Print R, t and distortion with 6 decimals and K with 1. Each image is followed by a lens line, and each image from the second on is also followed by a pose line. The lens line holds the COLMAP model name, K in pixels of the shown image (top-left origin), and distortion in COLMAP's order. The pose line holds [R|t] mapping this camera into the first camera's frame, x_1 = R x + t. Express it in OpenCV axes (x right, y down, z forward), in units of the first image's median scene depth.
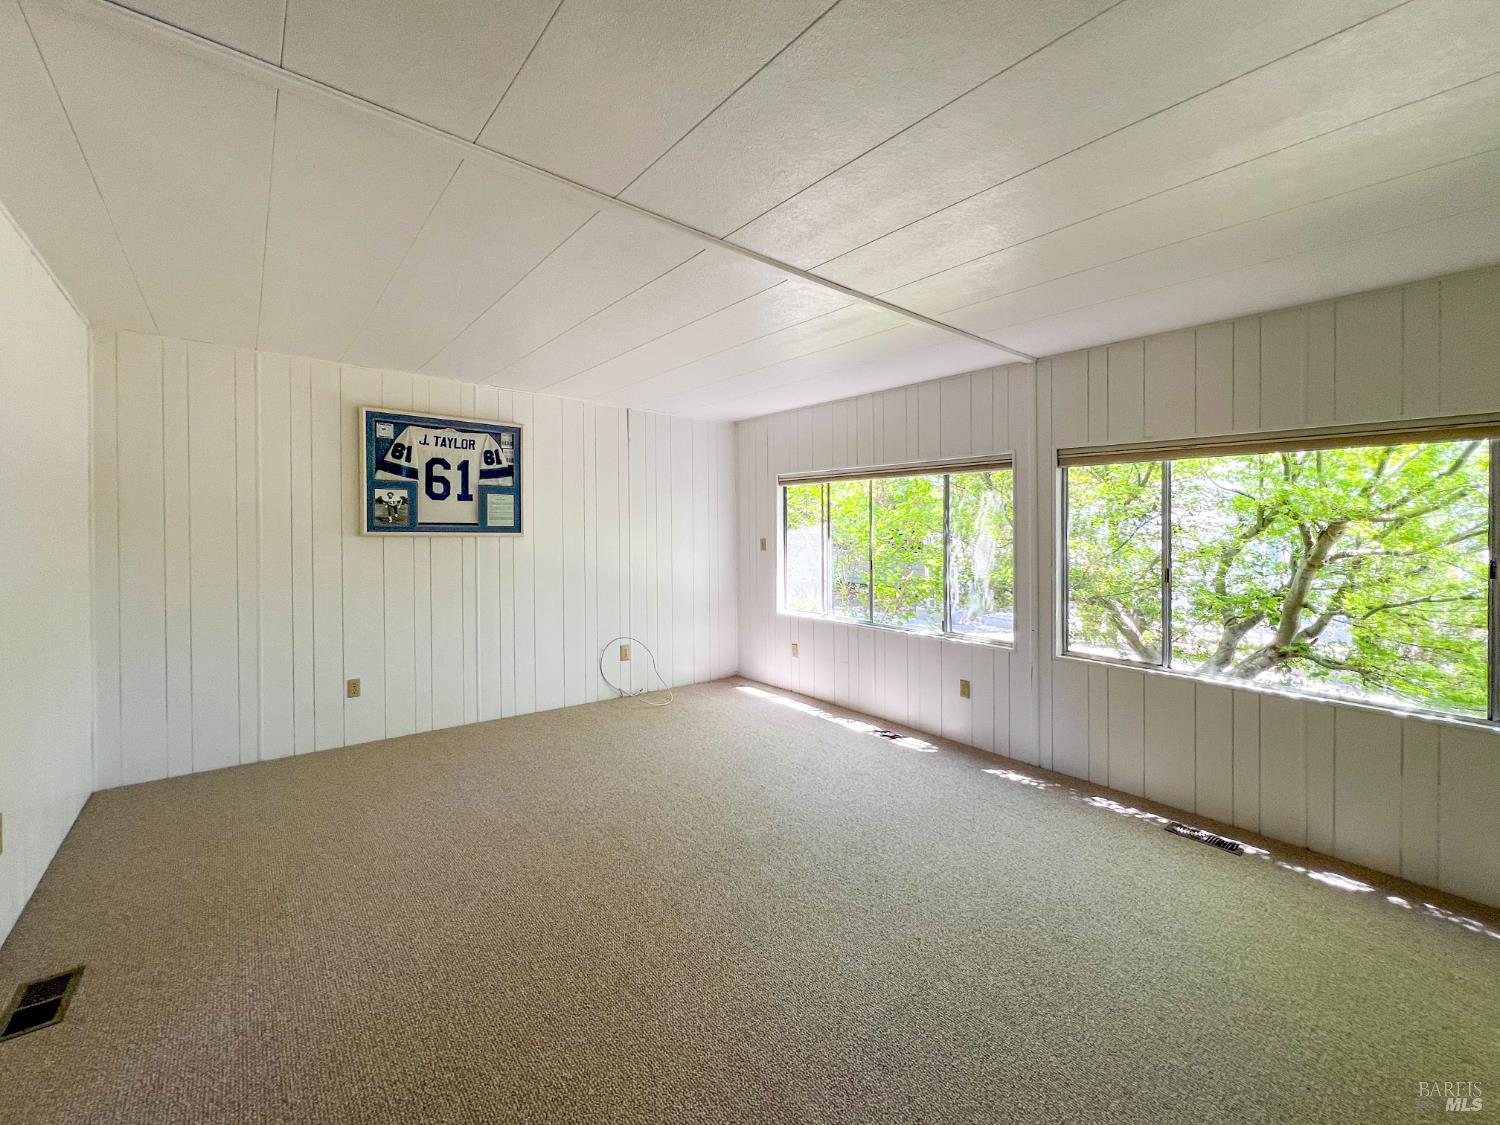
lens RADIAL K [[612.1, 0, 750.8], [0, 612.1, 549.6], [0, 0, 1]] dist [-0.000049, -0.000081]
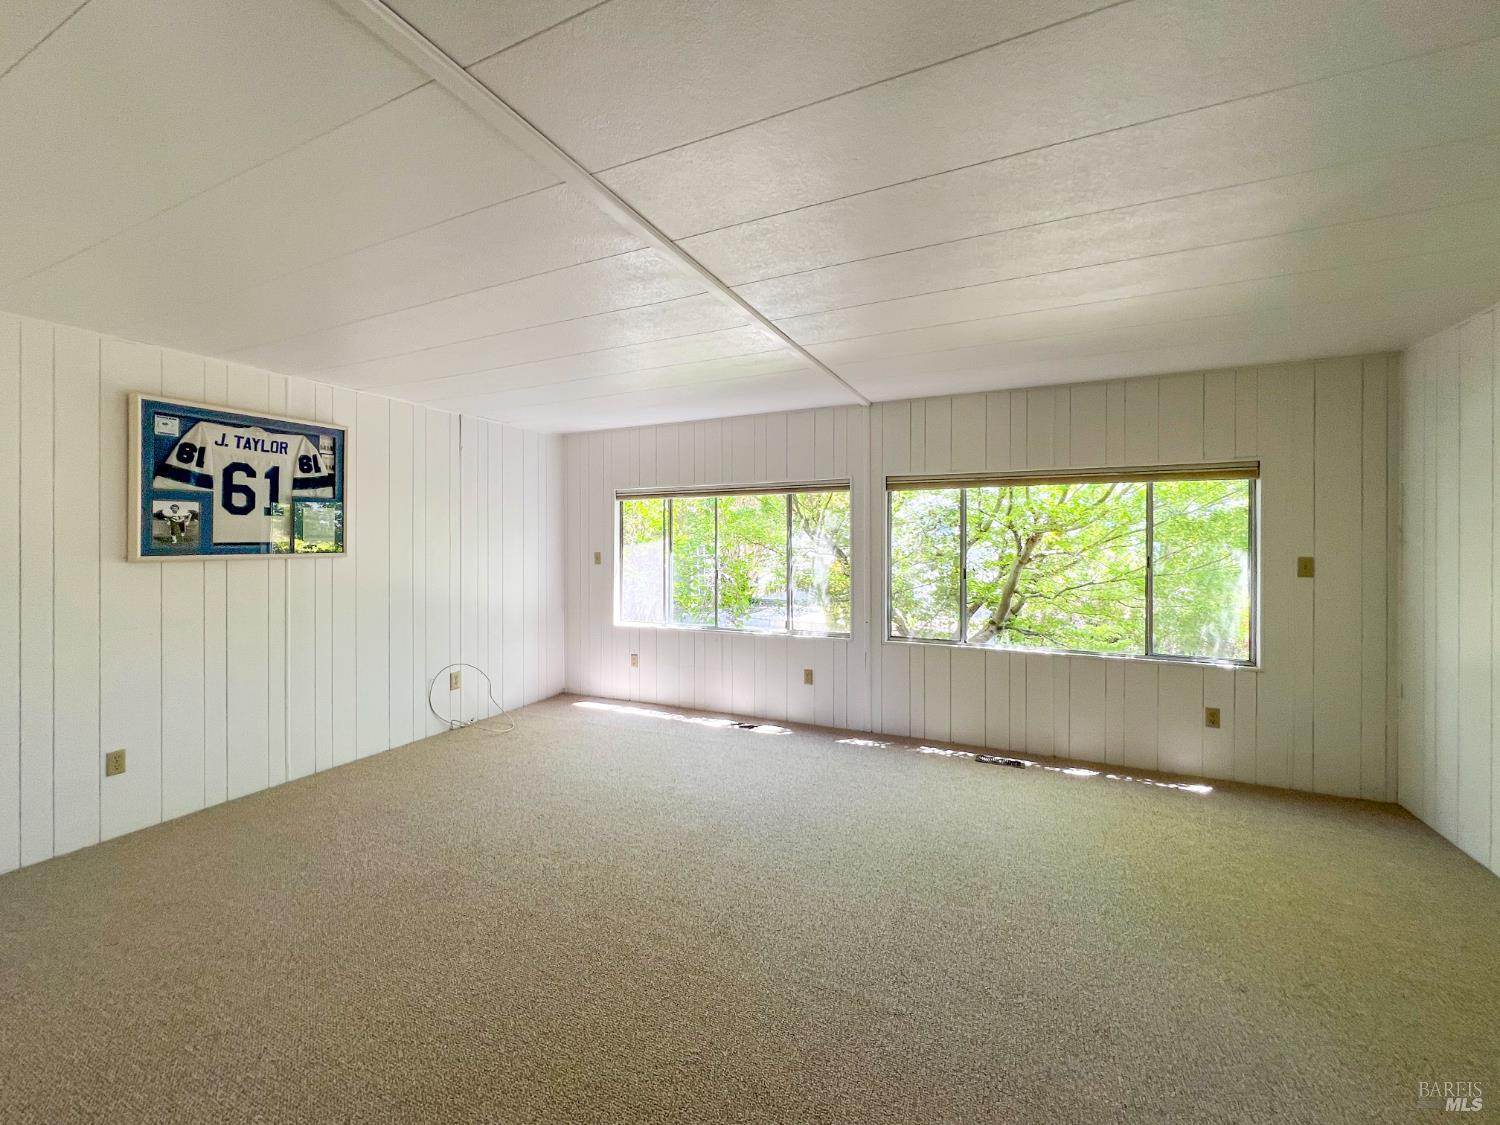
lens RADIAL K [[605.0, 0, 750.0], [0, 605.0, 562.5], [0, 0, 1]] dist [-0.000975, -0.000146]
pose [[0.908426, -0.029835, 0.416981, -0.234821], [0.028069, 0.999552, 0.010368, -0.007226], [-0.417103, 0.002285, 0.908856, -0.008525]]
